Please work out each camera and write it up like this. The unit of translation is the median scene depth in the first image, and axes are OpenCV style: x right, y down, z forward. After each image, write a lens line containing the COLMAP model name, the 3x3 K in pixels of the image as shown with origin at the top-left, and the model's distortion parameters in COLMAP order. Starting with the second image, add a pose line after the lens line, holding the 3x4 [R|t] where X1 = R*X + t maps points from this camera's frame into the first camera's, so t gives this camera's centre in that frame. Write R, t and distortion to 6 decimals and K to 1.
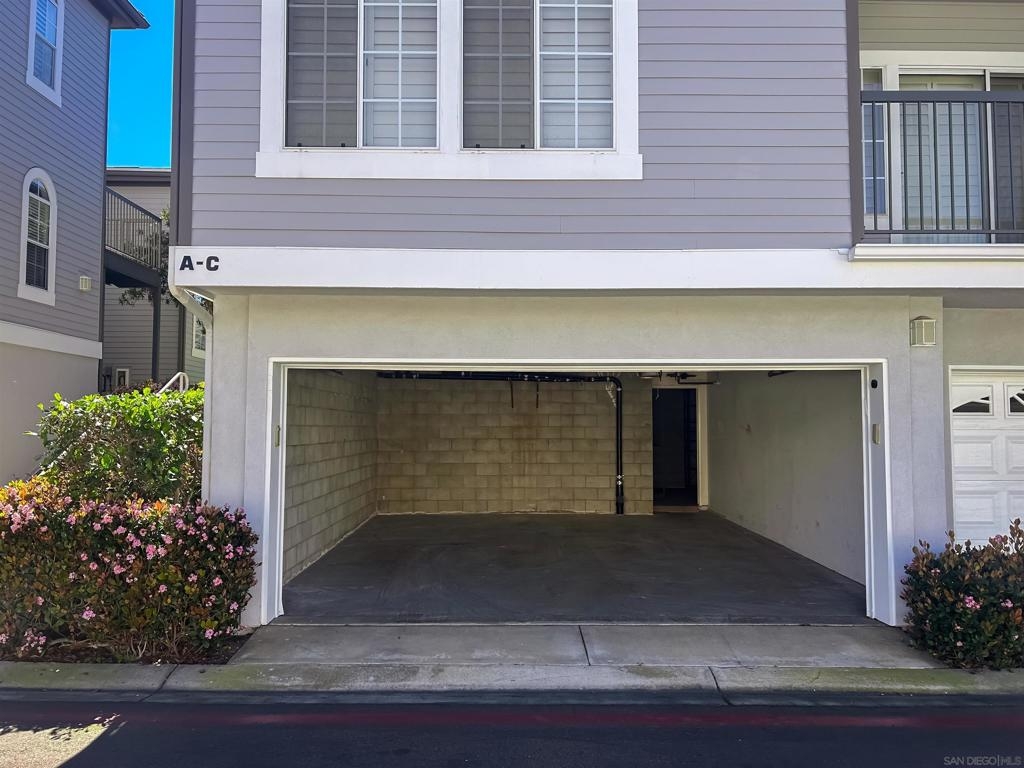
lens RADIAL K [[849.8, 0, 515.4], [0, 849.8, 382.2], [0, 0, 1]] dist [0.054731, -0.060874]
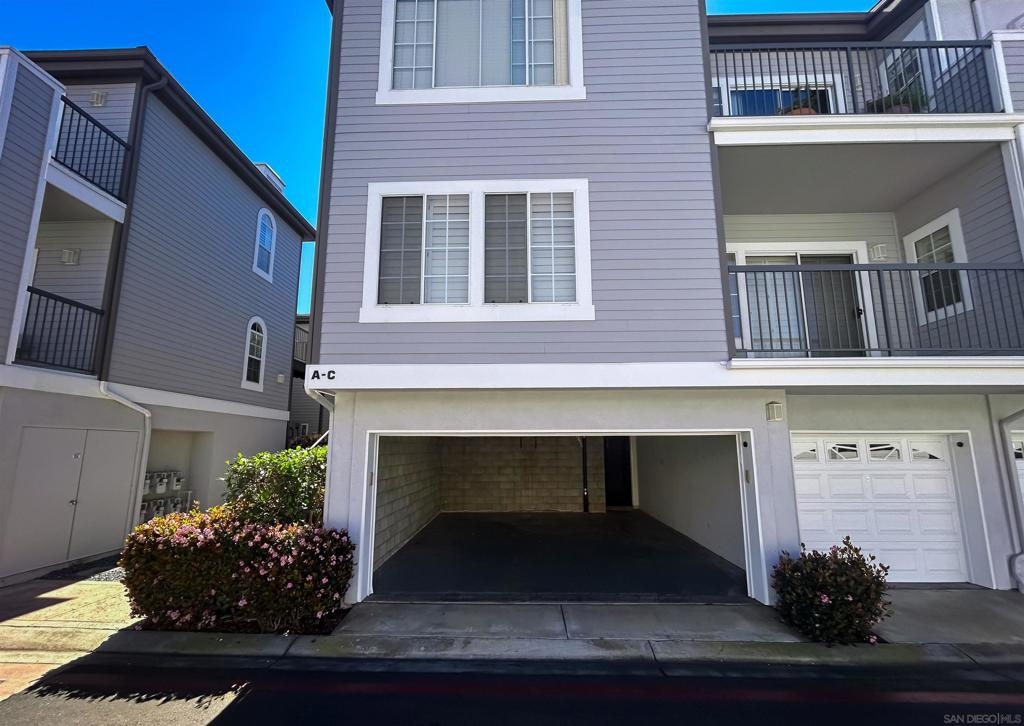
lens RADIAL K [[448.1, 0, 509.0], [0, 448.1, 369.7], [0, 0, 1]] dist [0.001519, 0.001002]
pose [[0.999060, -0.009087, -0.042386, 0.020900], [0.004452, 0.994120, -0.108196, -0.052908], [0.043120, 0.107906, 0.993226, 0.158382]]
